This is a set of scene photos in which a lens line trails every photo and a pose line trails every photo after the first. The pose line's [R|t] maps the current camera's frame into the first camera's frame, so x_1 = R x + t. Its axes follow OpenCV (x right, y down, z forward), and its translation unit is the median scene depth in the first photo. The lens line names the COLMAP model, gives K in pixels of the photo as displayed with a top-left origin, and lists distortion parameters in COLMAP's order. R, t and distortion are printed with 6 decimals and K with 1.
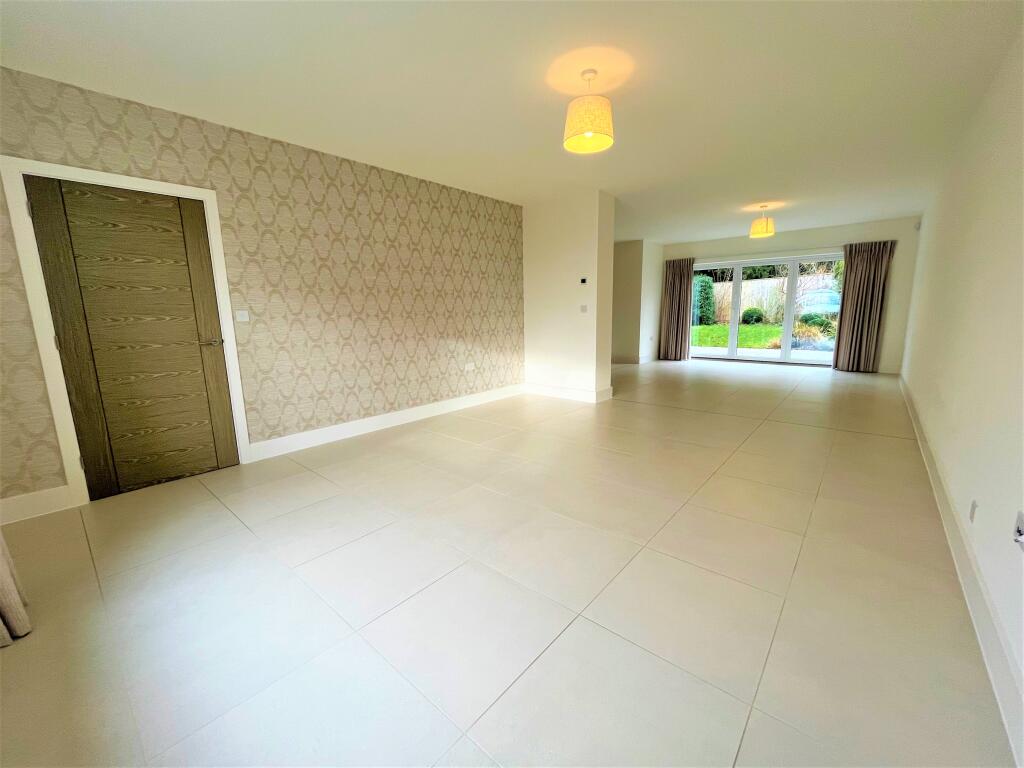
lens RADIAL K [[412.5, 0, 508.7], [0, 412.5, 380.7], [0, 0, 1]] dist [-0.007338, 0.001150]
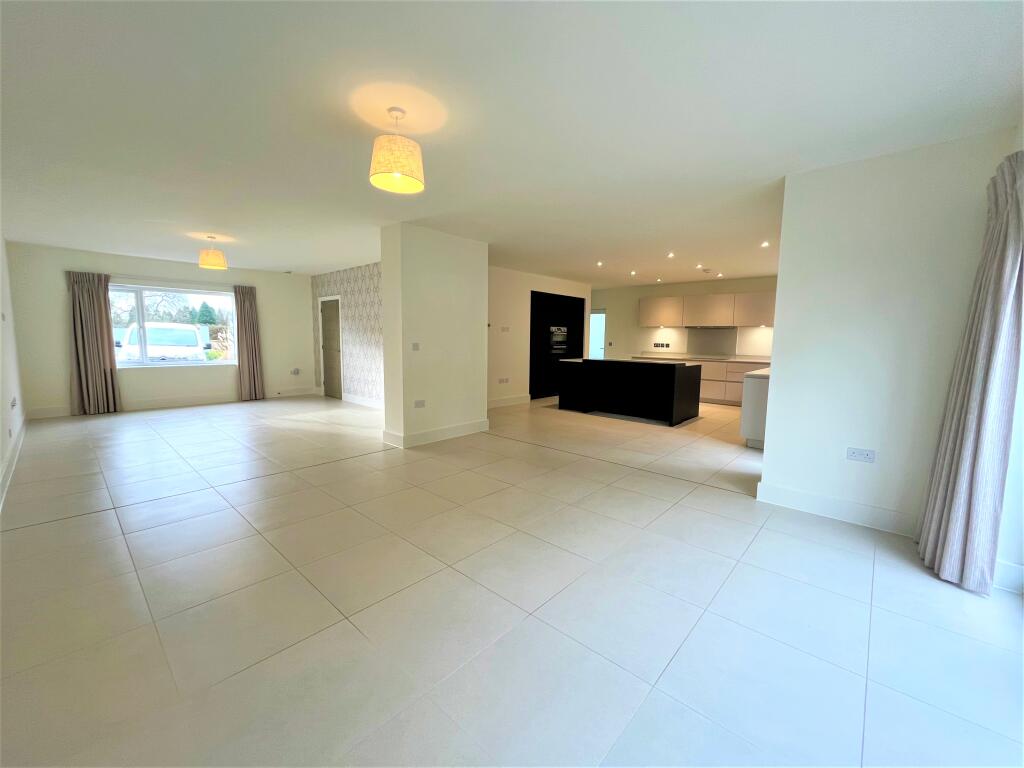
lens RADIAL K [[412.5, 0, 519.2], [0, 412.5, 386.7], [0, 0, 1]] dist [-0.007338, 0.001150]
pose [[0.000904, 0.140524, -0.990077, 0.672383], [-0.181468, 0.973662, 0.138029, -0.154602], [0.983396, 0.179543, 0.026381, 0.750004]]
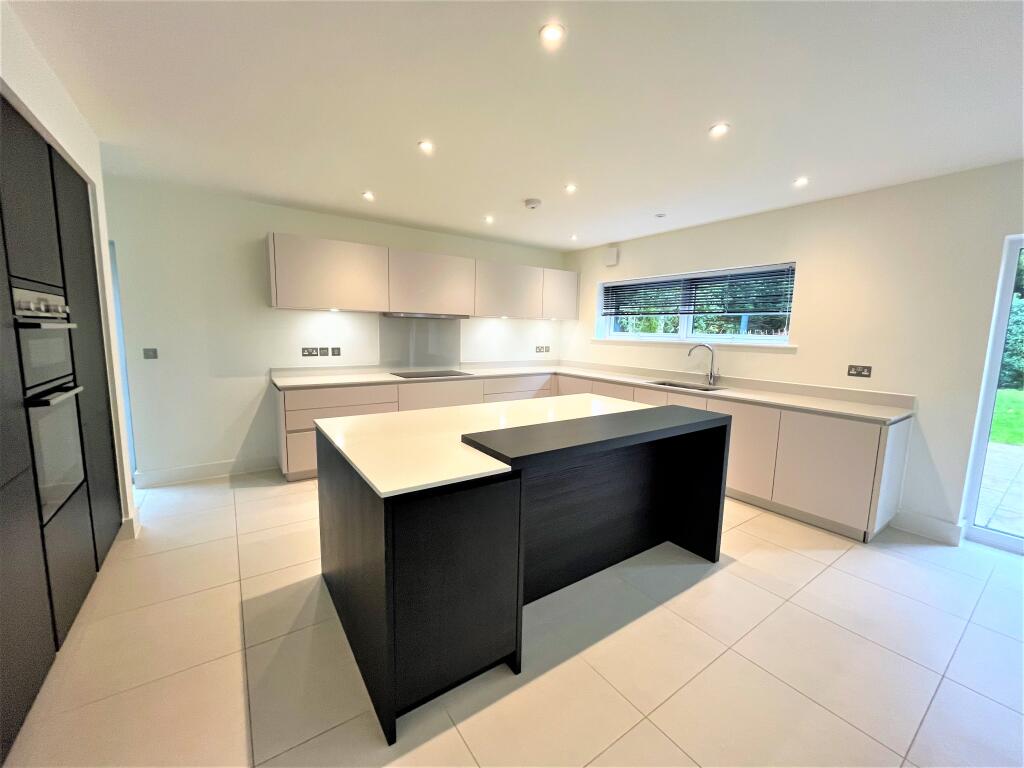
lens RADIAL K [[412.5, 0, 516.7], [0, 412.5, 382.4], [0, 0, 1]] dist [-0.007338, 0.001150]
pose [[0.973706, 0.070234, -0.216713, -0.080893], [-0.079390, 0.996270, -0.033826, -0.145170], [0.213529, 0.050141, 0.975649, 0.710200]]
